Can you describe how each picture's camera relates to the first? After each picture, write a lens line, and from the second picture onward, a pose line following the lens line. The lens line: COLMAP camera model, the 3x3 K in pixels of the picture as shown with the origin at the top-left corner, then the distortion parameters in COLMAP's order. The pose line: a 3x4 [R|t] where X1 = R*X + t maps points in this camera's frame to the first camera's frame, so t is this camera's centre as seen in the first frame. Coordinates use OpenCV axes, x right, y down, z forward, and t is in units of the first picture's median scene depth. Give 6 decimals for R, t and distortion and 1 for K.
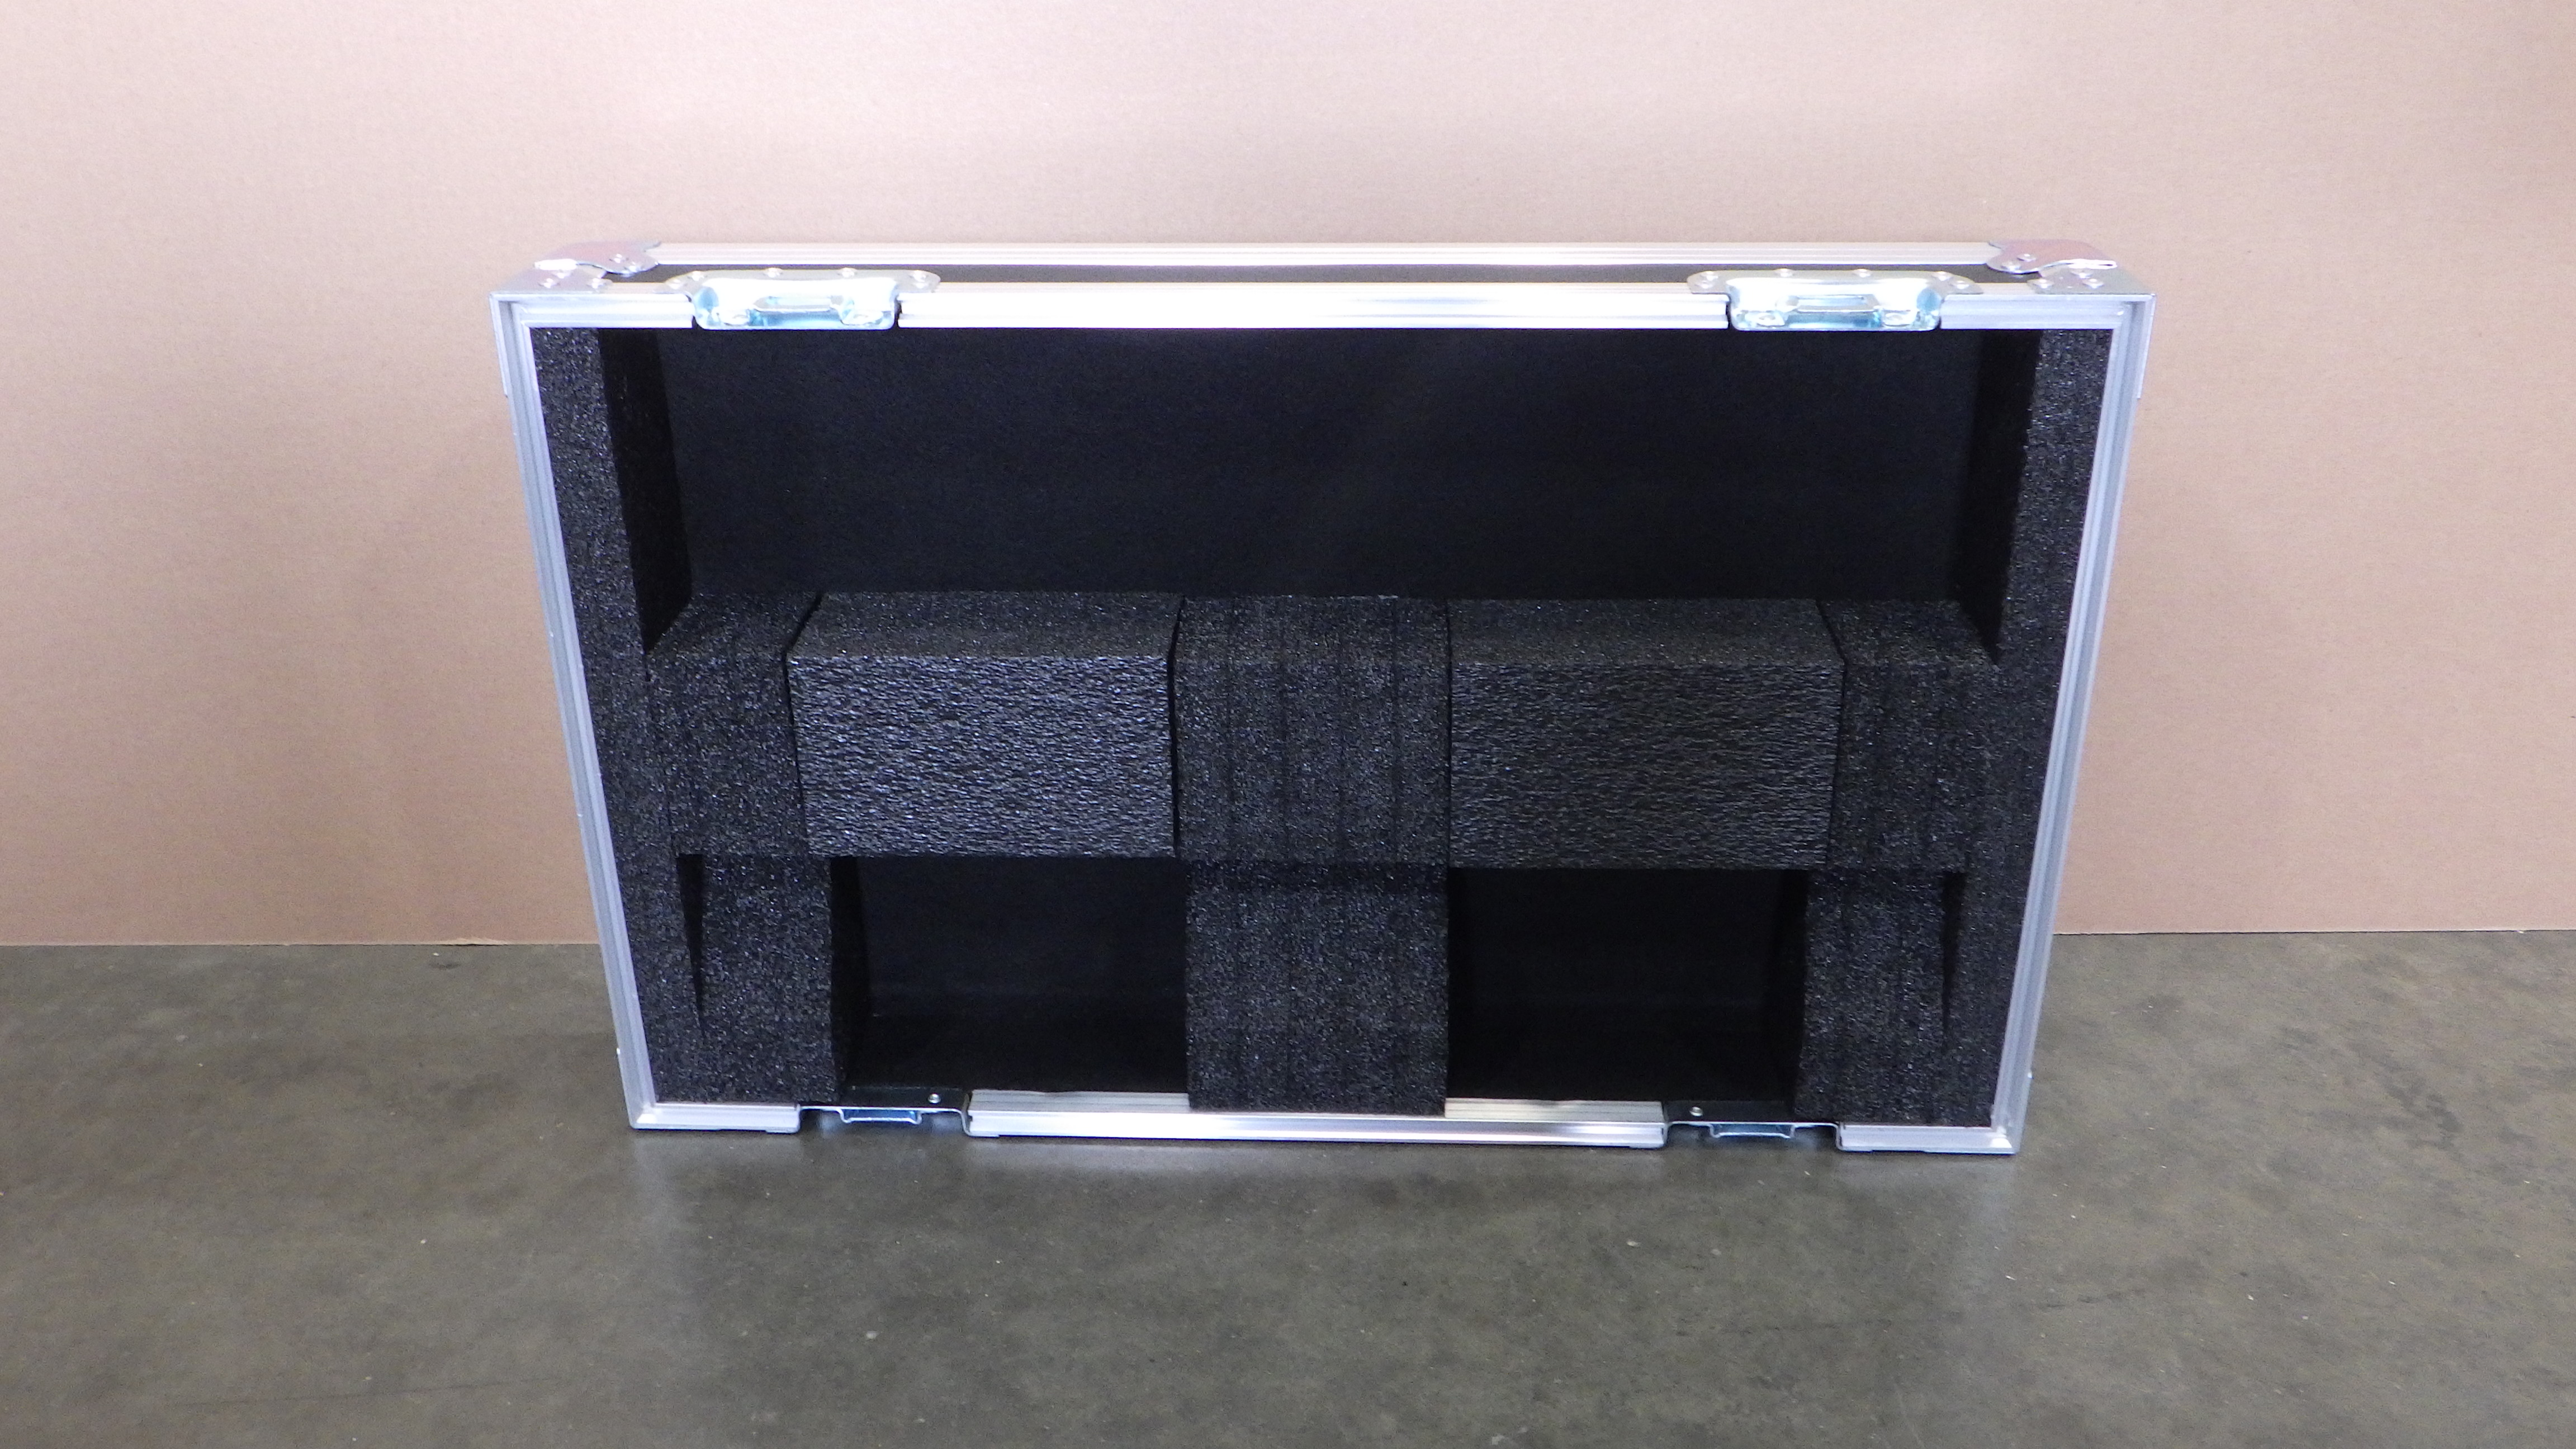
lens RADIAL K [[2154.1, 0, 1287.2], [0, 2154.1, 725.3], [0, 0, 1]] dist [-0.001110, 0.001485]
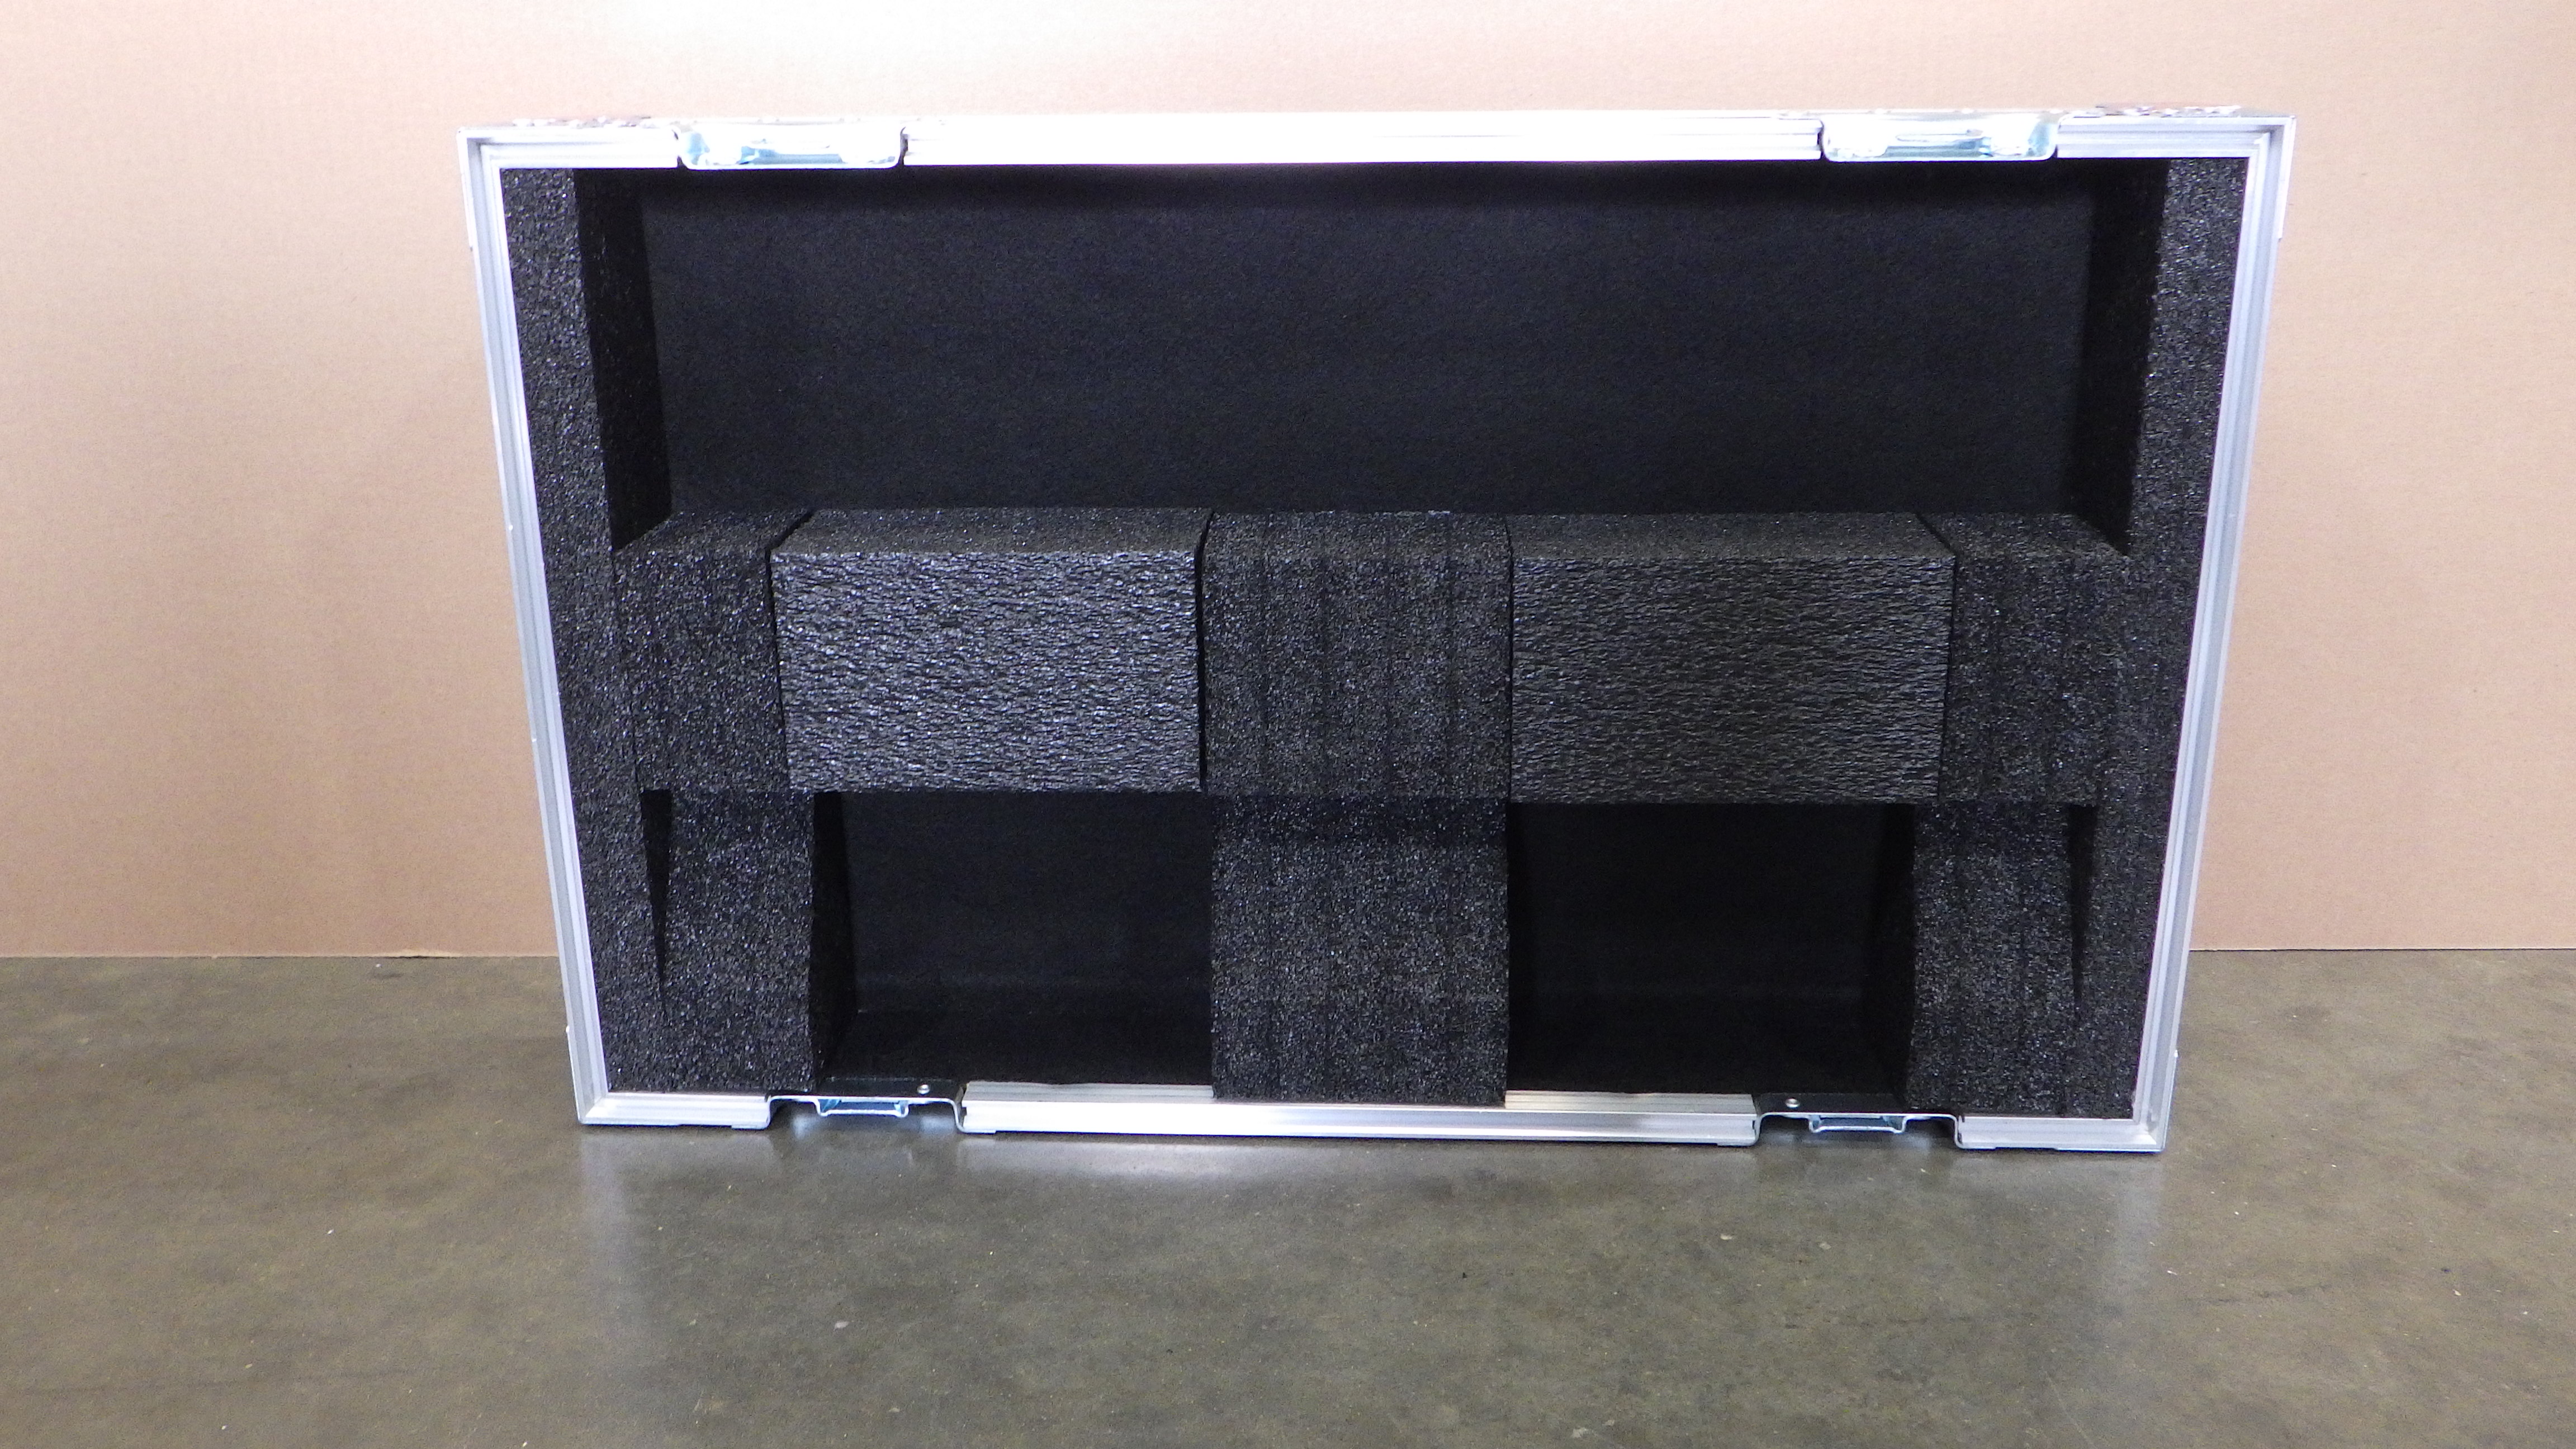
lens RADIAL K [[2154.1, 0, 1285.7], [0, 2154.1, 727.3], [0, 0, 1]] dist [-0.001110, 0.001485]
pose [[0.999962, 0.003895, -0.007843, -0.010442], [-0.004869, 0.991726, -0.128280, 0.151293], [0.007278, 0.128313, 0.991707, 0.119131]]
